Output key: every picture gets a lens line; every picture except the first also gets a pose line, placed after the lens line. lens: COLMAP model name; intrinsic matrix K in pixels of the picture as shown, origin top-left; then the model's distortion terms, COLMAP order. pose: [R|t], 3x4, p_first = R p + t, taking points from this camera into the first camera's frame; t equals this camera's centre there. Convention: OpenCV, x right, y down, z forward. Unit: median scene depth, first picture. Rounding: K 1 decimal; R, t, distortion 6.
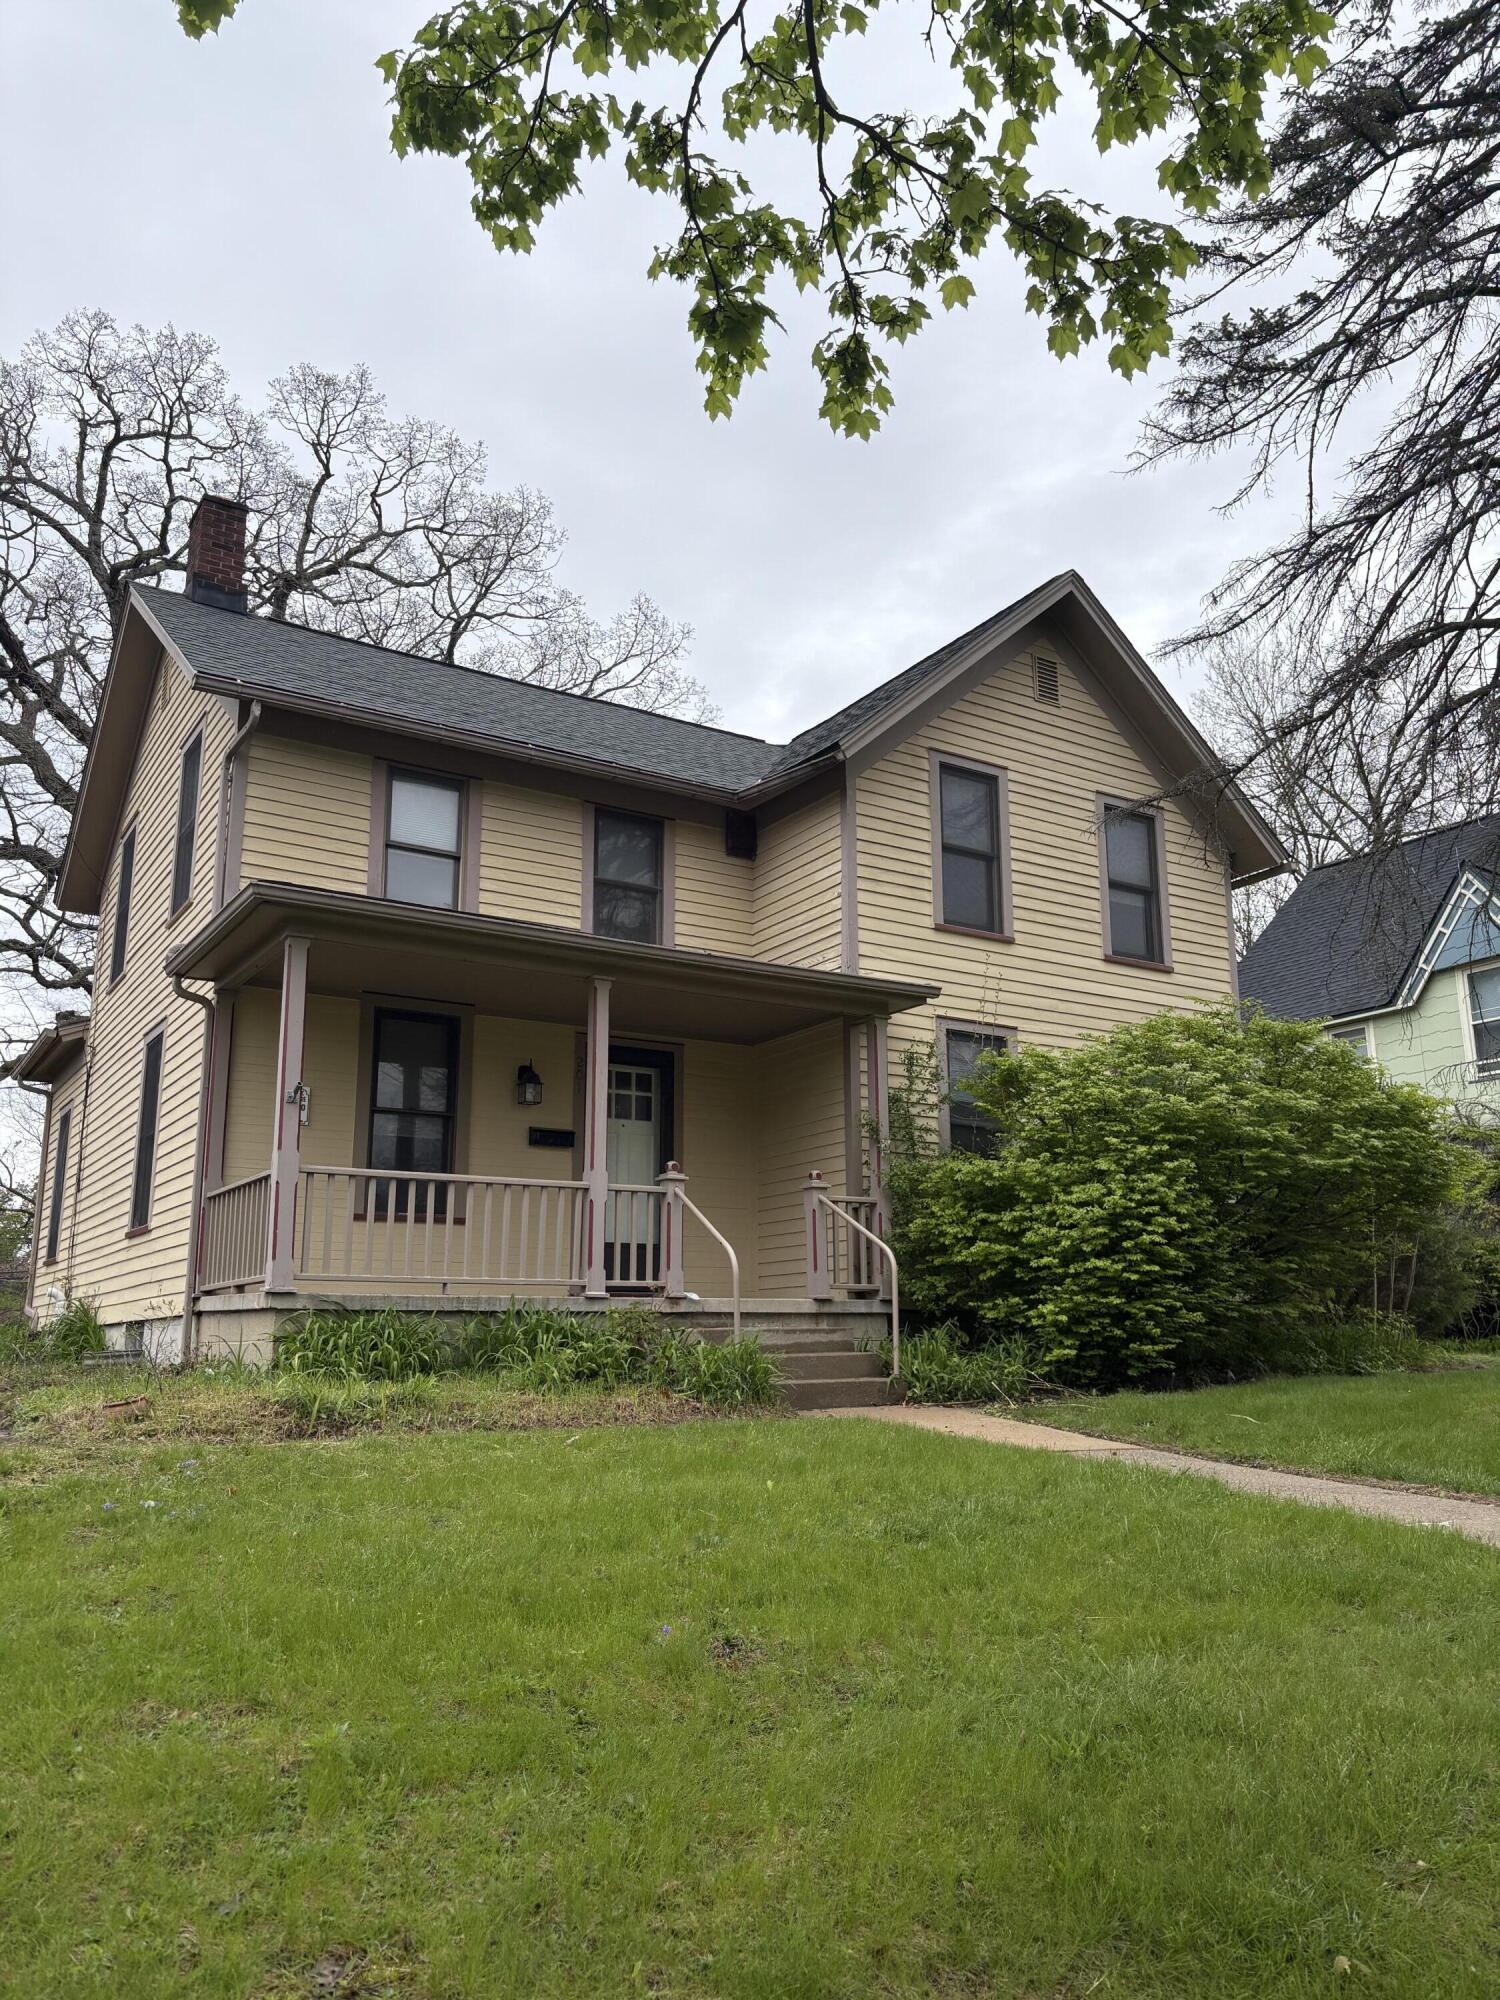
lens RADIAL K [[1514.8, 0, 746.4], [0, 1514.8, 1008.4], [0, 0, 1]] dist [0.032020, -0.043414]
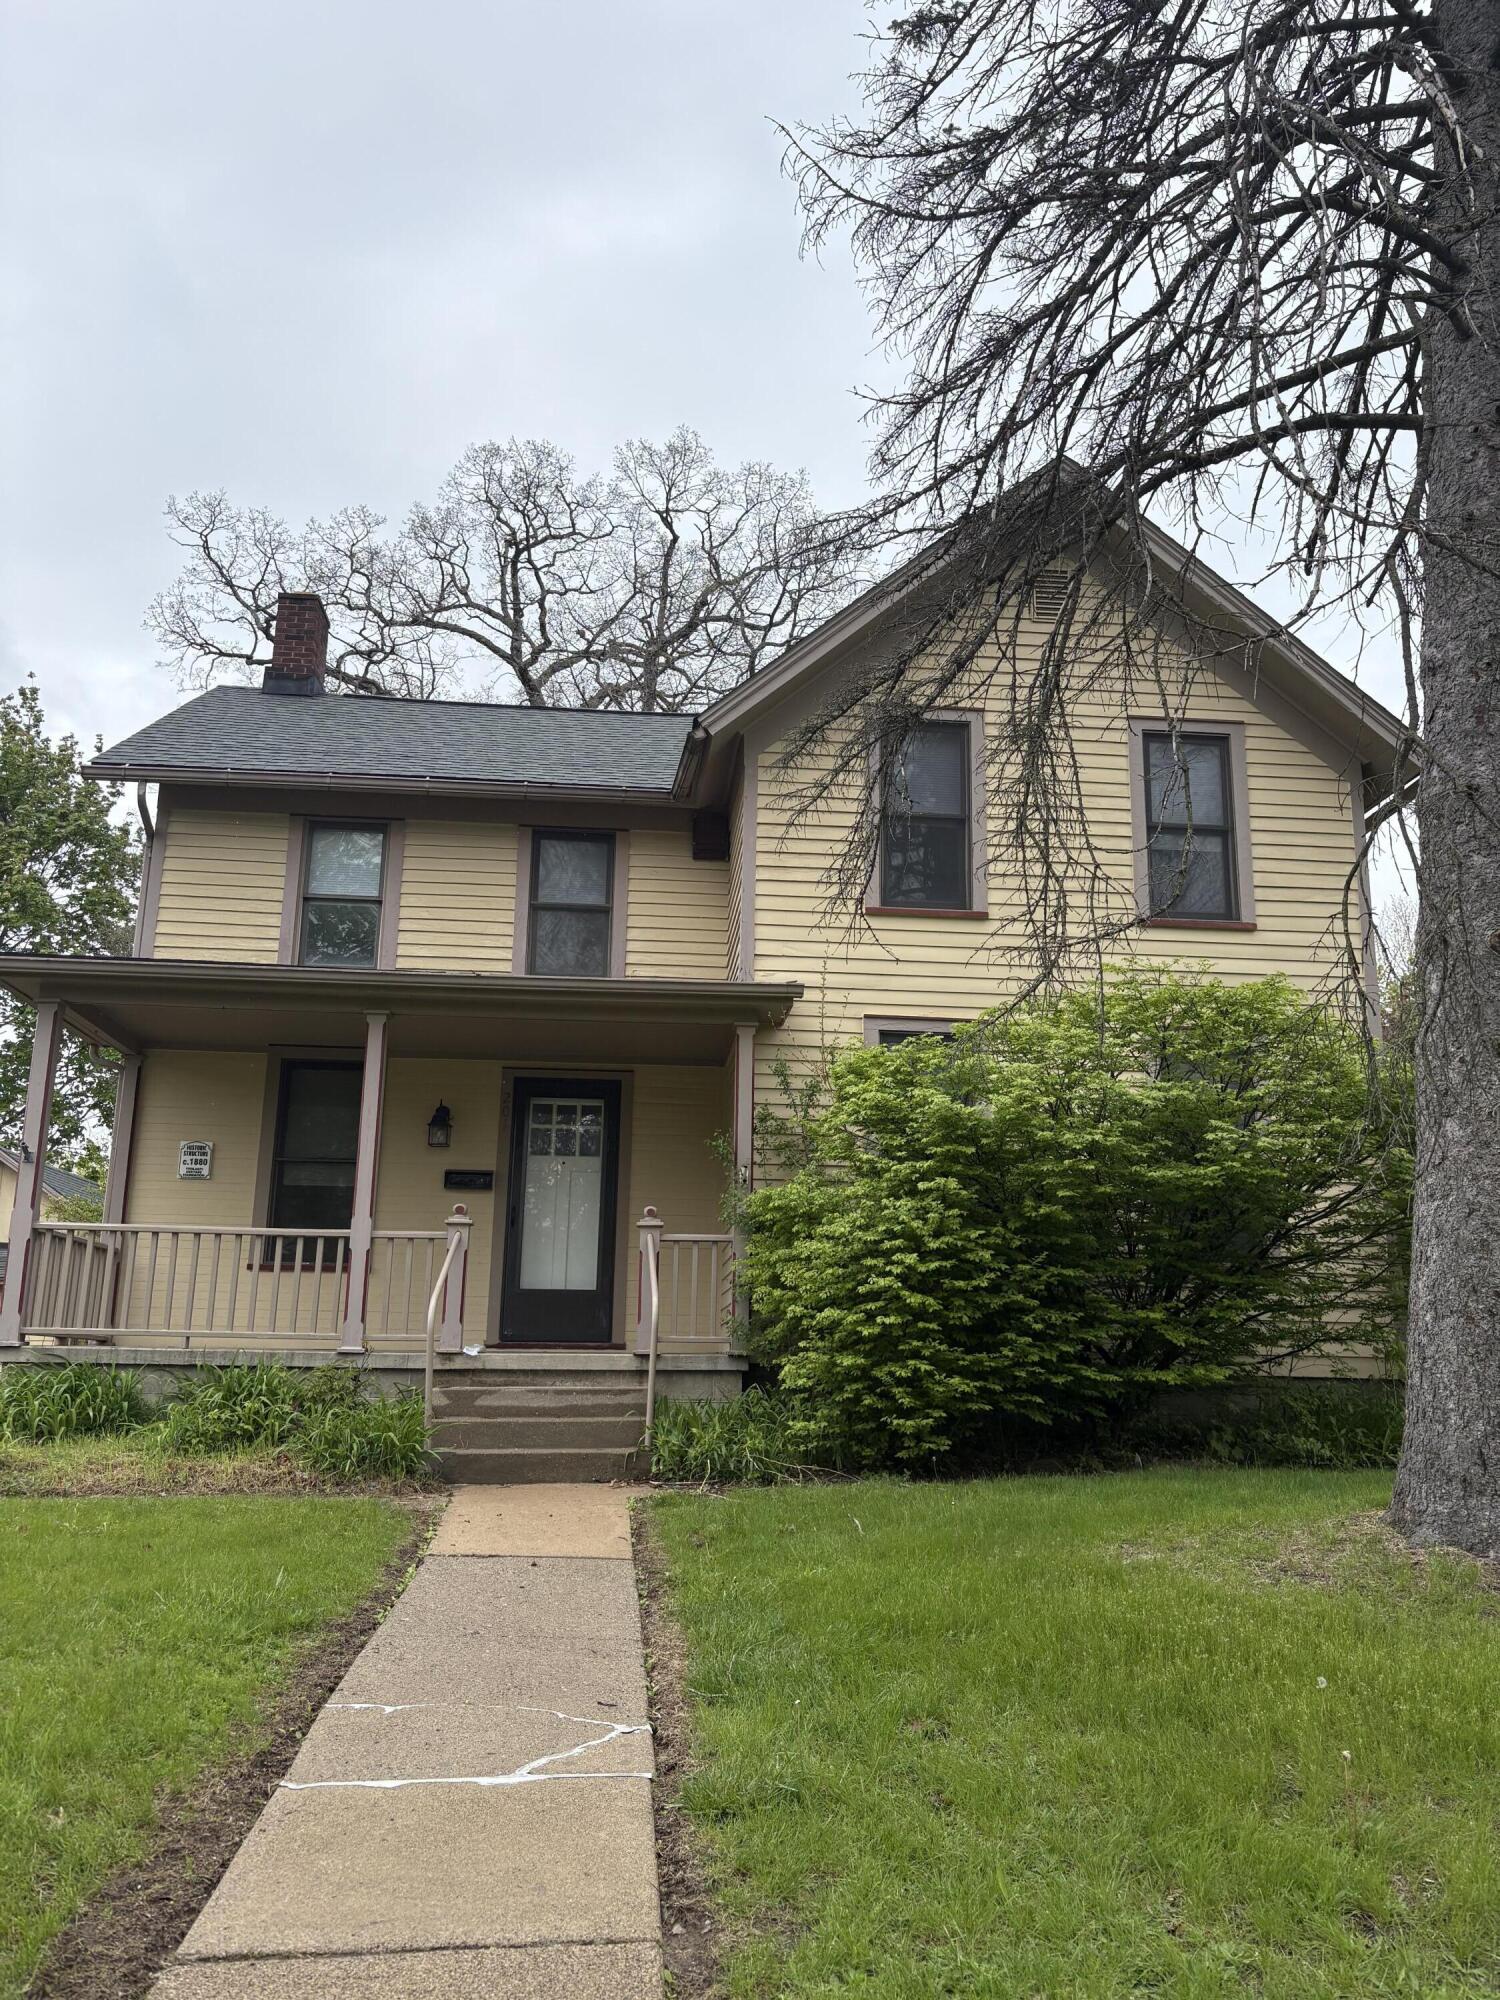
lens RADIAL K [[1514.8, 0, 750.6], [0, 1514.8, 992.2], [0, 0, 1]] dist [0.032020, -0.043414]
pose [[0.888418, -0.096508, -0.448775, 0.469368], [0.083299, 0.995312, -0.049136, 0.029285], [0.451413, 0.006271, 0.892293, 0.223337]]
